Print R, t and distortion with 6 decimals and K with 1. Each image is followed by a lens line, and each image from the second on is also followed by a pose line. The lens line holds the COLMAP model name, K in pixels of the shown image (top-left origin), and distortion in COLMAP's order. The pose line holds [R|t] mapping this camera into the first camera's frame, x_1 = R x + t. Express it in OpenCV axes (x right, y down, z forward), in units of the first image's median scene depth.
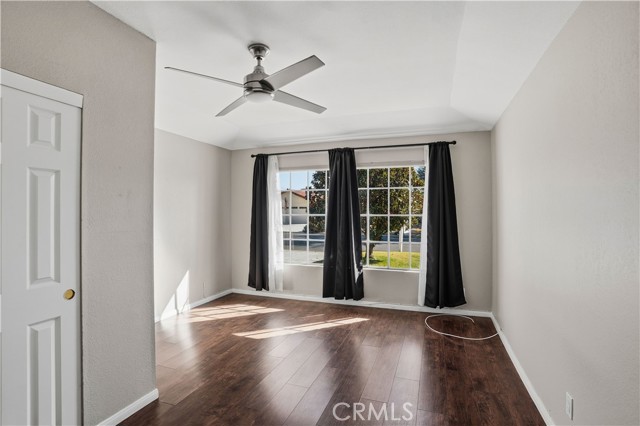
lens RADIAL K [[313.9, 0, 321.5], [0, 313.9, 211.1], [0, 0, 1]] dist [-0.045195, 0.015094]
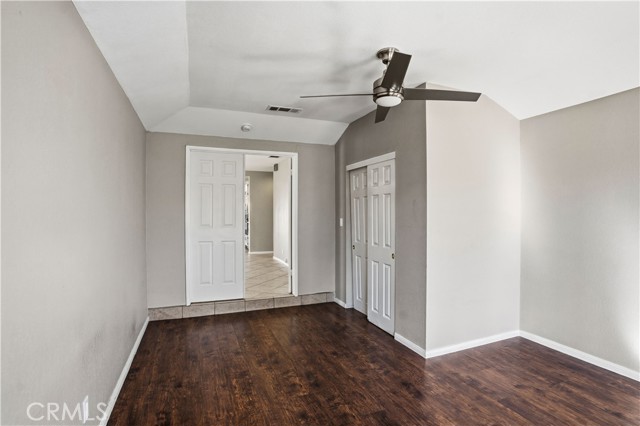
lens RADIAL K [[313.9, 0, 323.4], [0, 313.9, 214.7], [0, 0, 1]] dist [-0.045195, 0.015094]
pose [[-0.754975, -0.003301, -0.655745, 0.661723], [0.003680, 0.999950, -0.009270, 0.023229], [0.655743, -0.009412, -0.754926, 1.765594]]
